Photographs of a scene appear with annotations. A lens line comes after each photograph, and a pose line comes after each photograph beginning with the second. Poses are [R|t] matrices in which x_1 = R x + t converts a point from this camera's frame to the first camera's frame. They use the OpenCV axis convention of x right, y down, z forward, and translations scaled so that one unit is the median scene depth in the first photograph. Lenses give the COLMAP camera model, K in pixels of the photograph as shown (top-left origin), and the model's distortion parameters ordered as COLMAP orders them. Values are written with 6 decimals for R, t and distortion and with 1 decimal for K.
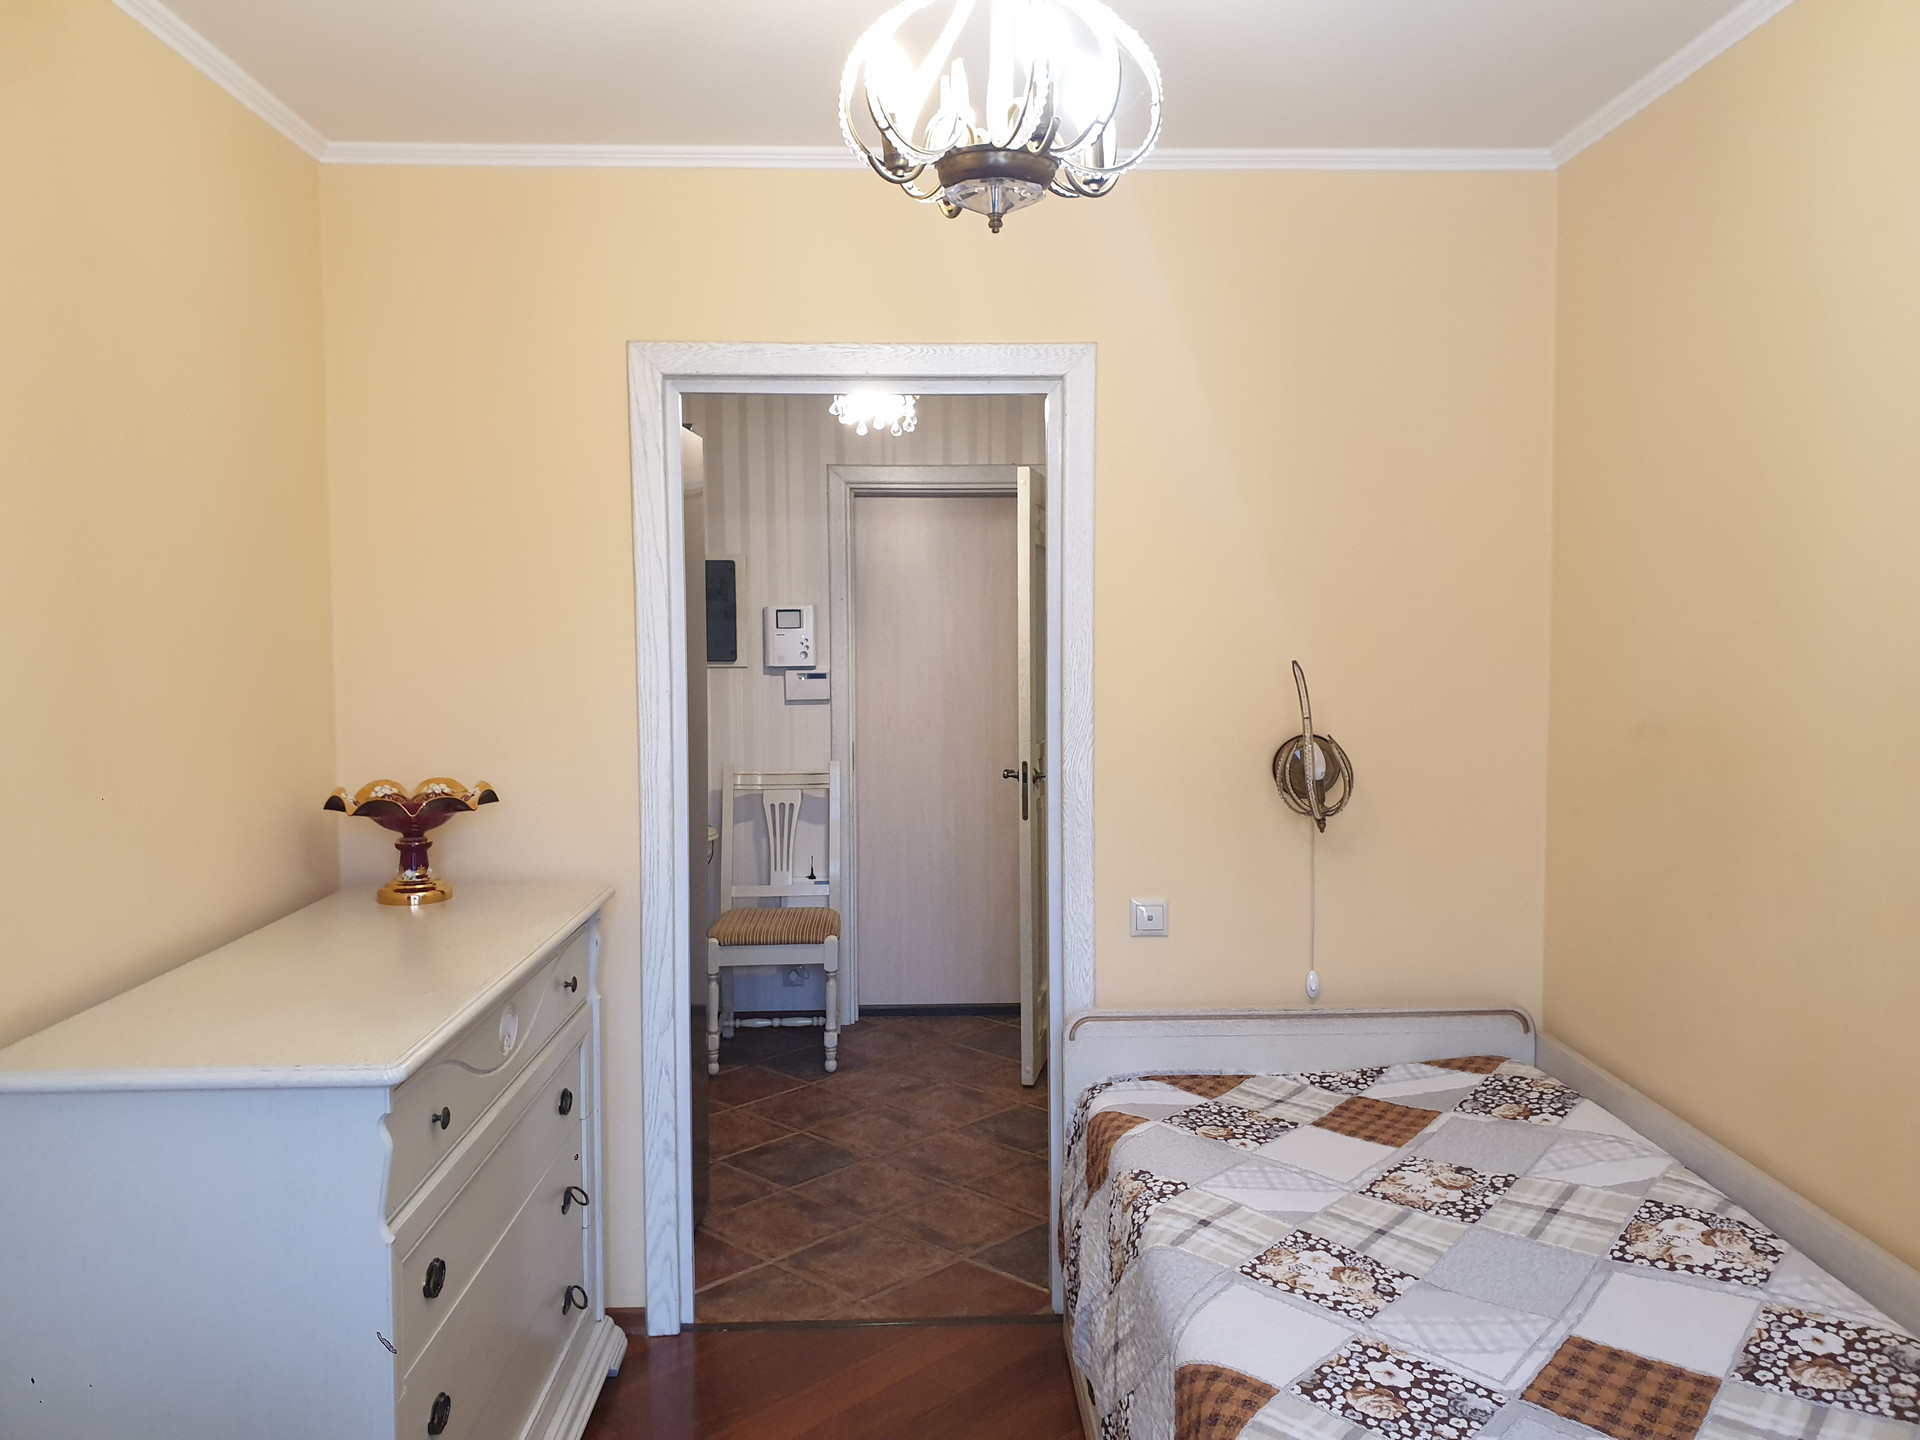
lens RADIAL K [[1493.7, 0, 961.9], [0, 1493.7, 718.7], [0, 0, 1]] dist [0.018439, -0.008399]
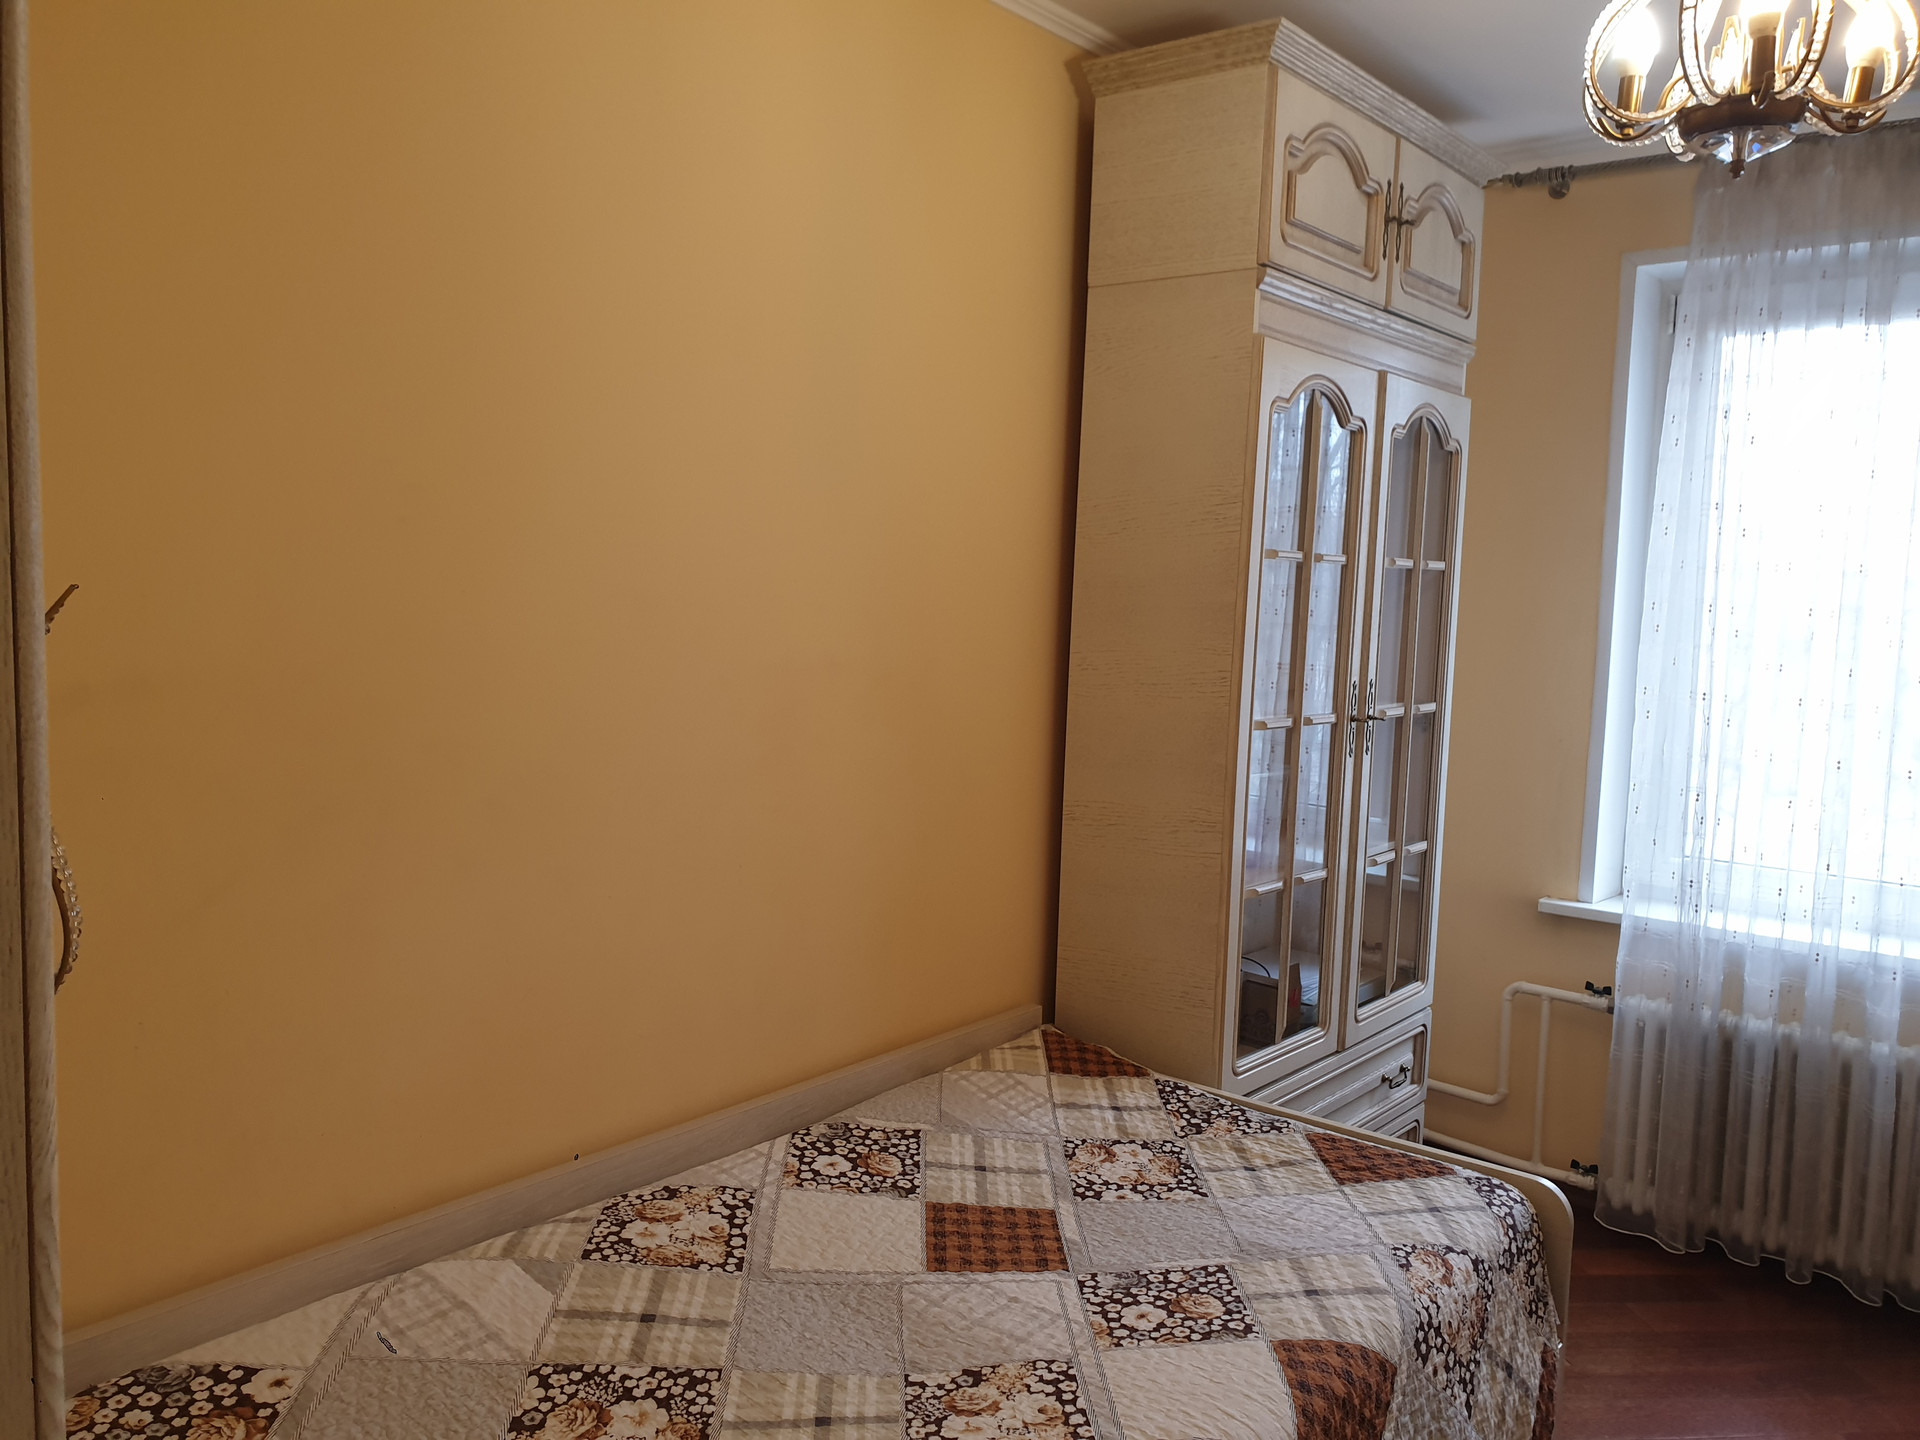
lens RADIAL K [[1493.7, 0, 959.2], [0, 1493.7, 724.4], [0, 0, 1]] dist [0.018439, -0.008399]
pose [[-0.749960, -0.068765, 0.657900, -0.204576], [0.029382, 0.990137, 0.136985, -0.063544], [-0.660831, 0.122064, -0.740542, 1.545424]]
